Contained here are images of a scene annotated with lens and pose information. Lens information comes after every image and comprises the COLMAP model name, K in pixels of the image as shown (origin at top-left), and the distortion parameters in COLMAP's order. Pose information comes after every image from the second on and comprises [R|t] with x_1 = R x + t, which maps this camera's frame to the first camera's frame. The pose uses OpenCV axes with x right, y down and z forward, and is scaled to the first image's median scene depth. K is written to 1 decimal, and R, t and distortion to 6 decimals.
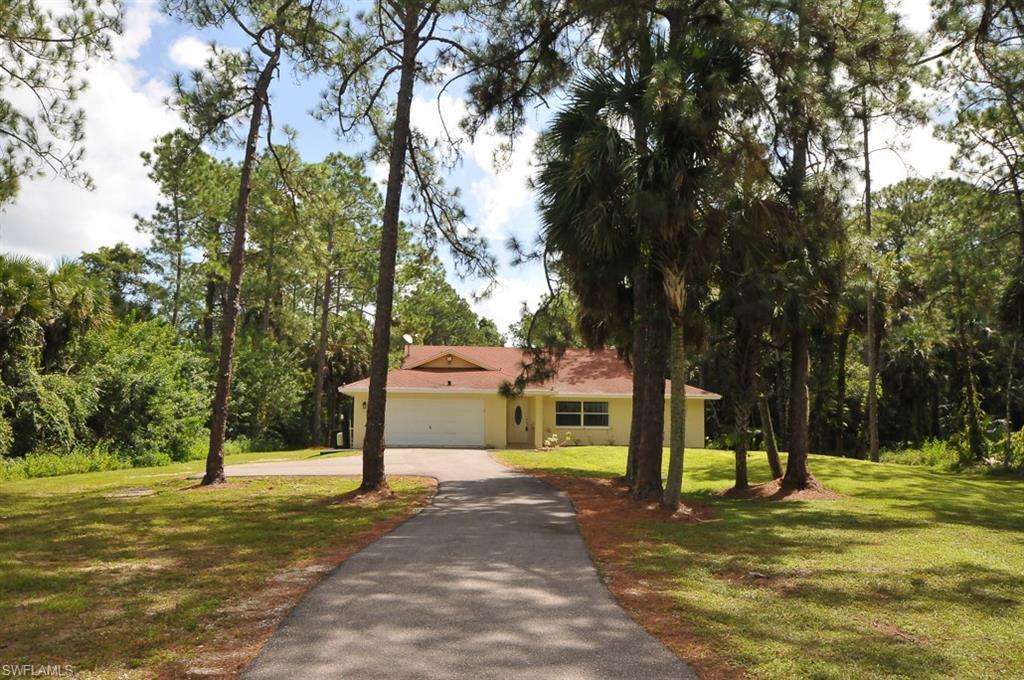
lens RADIAL K [[883.0, 0, 511.3], [0, 883.0, 339.2], [0, 0, 1]] dist [-0.060156, -0.001207]
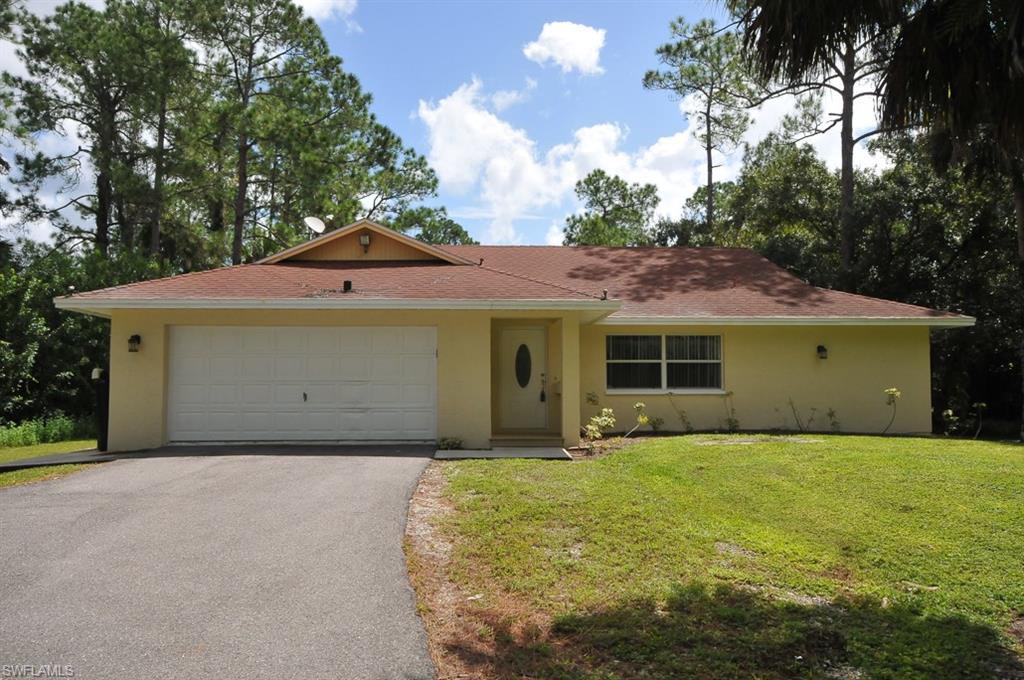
lens RADIAL K [[797.3, 0, 512.3], [0, 797.3, 340.6], [0, 0, 1]] dist [0.045879, 0.001555]
pose [[0.999335, -0.014599, -0.033415, 0.015075], [0.015912, 0.999098, 0.039360, 0.055804], [0.032810, -0.039865, 0.998666, 0.582827]]
